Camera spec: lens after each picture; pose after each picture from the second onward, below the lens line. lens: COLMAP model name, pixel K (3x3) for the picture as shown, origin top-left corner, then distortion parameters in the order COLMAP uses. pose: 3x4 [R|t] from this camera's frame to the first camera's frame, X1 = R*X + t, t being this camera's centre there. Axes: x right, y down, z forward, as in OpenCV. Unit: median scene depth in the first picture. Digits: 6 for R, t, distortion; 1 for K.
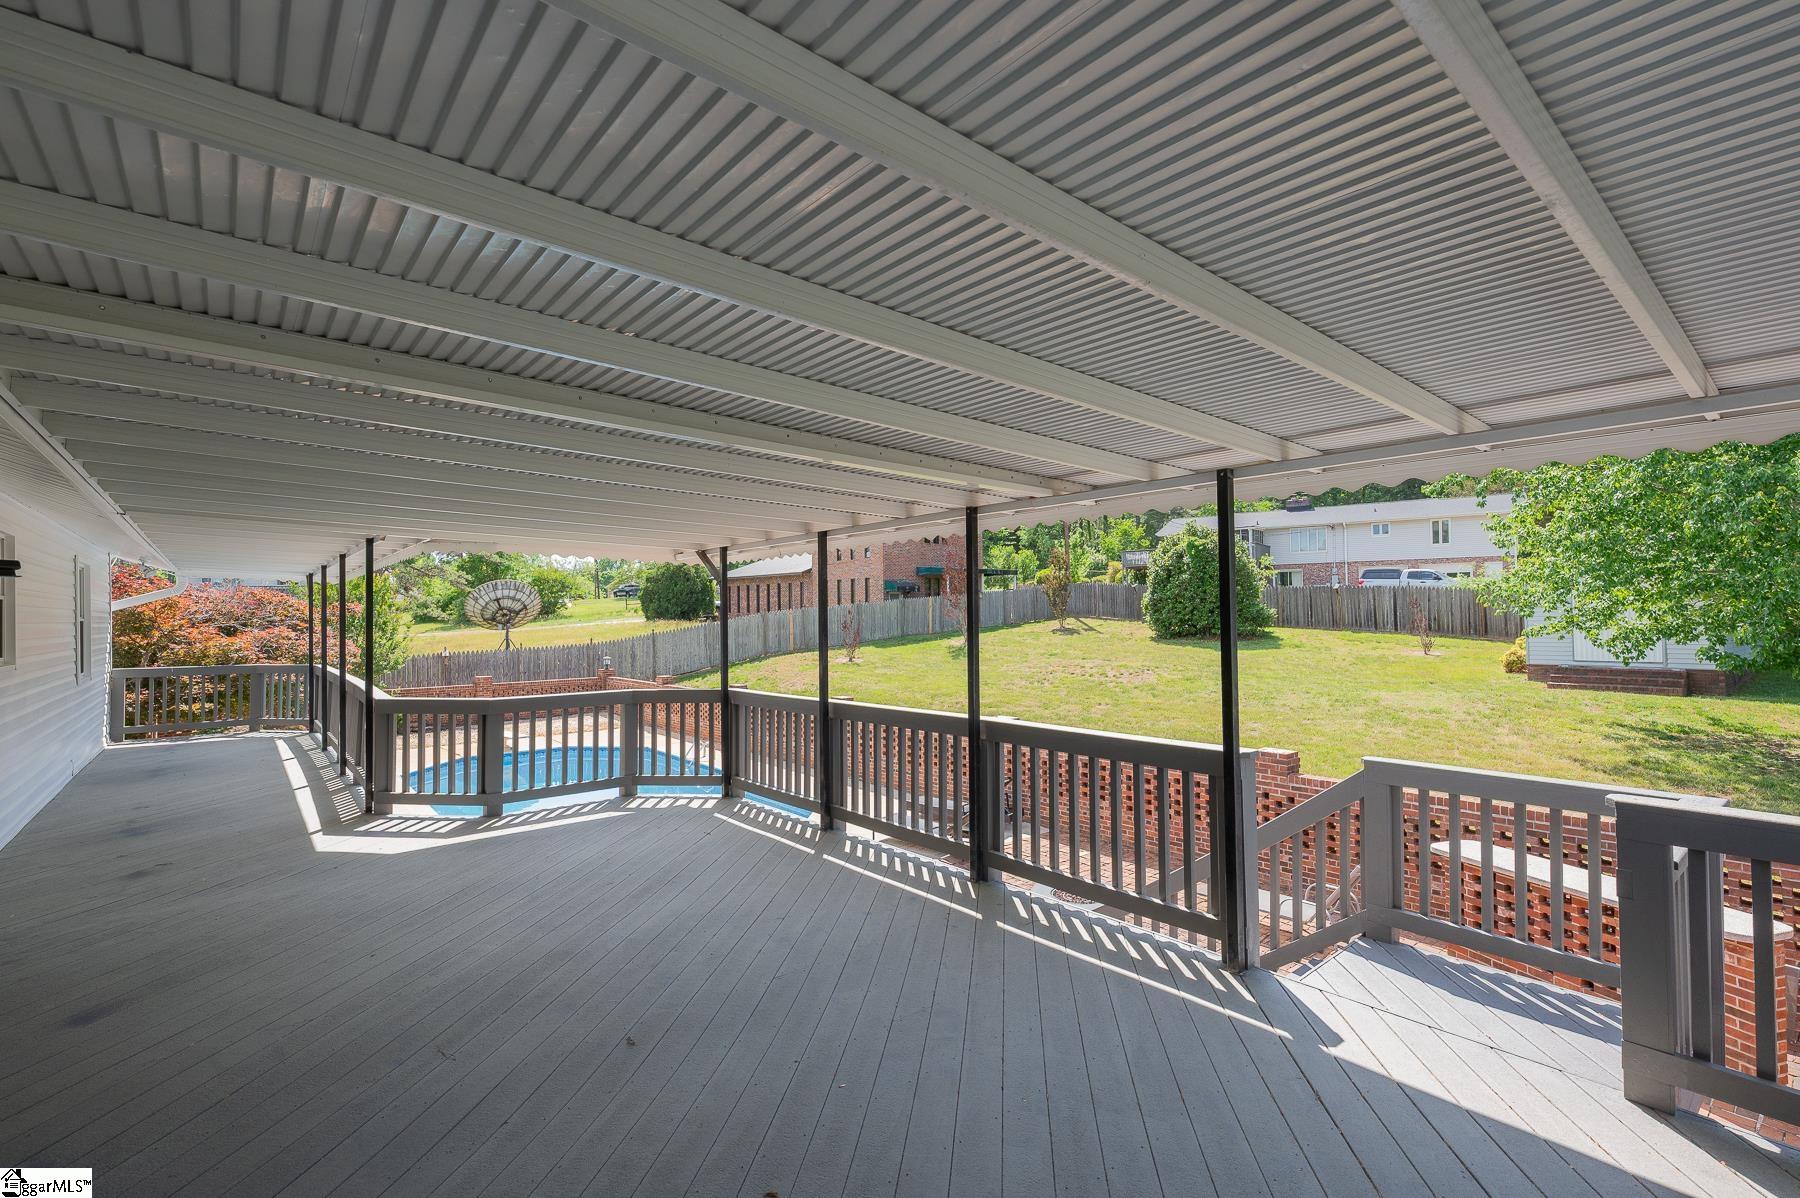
lens RADIAL K [[807.2, 0, 899.2], [0, 807.2, 611.4], [0, 0, 1]] dist [-0.000976, 0.000294]
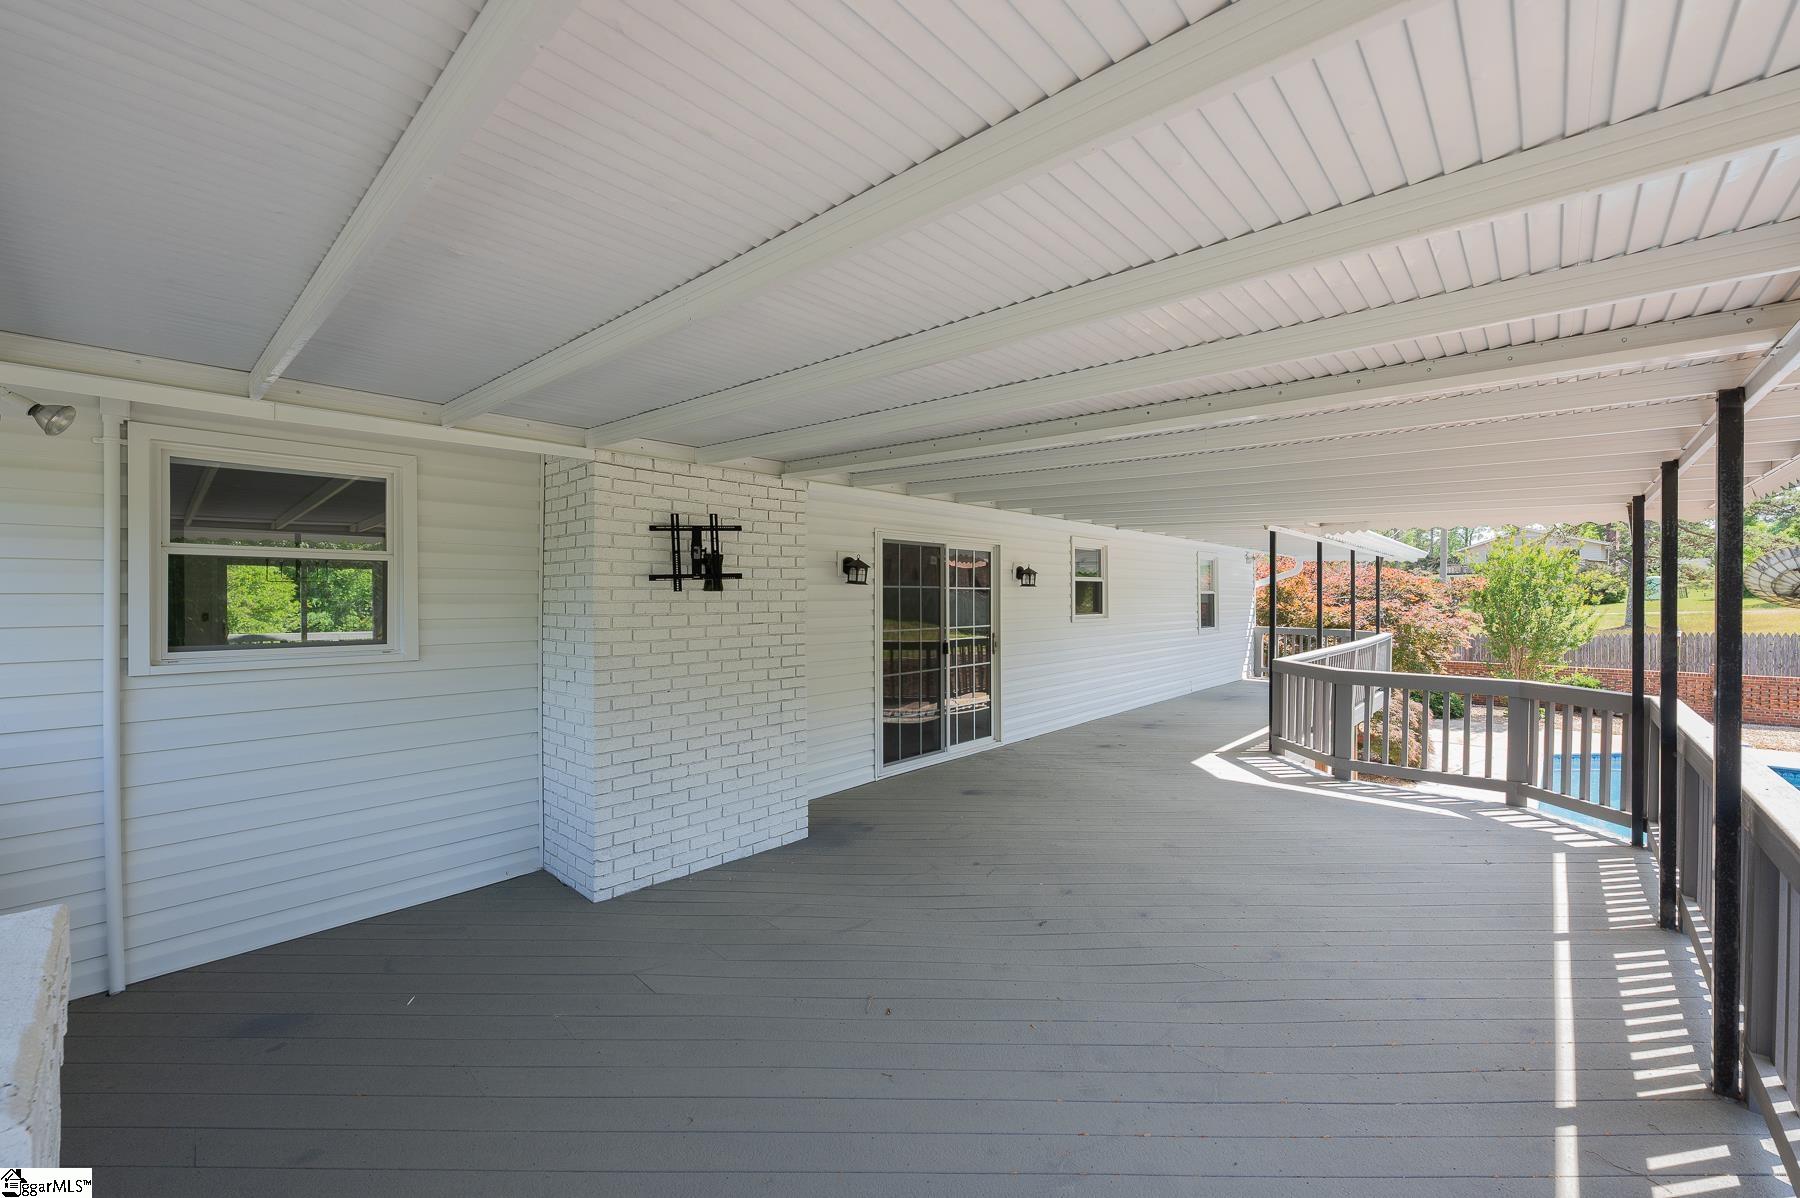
lens RADIAL K [[722.5, 0, 897.5], [0, 722.5, 592.8], [0, 0, 1]] dist [0.001857, 0.000227]
pose [[0.129996, 0.005817, -0.991497, 0.144500], [0.004377, 0.999970, 0.006441, -0.000717], [0.991505, -0.005177, 0.129967, 0.115592]]
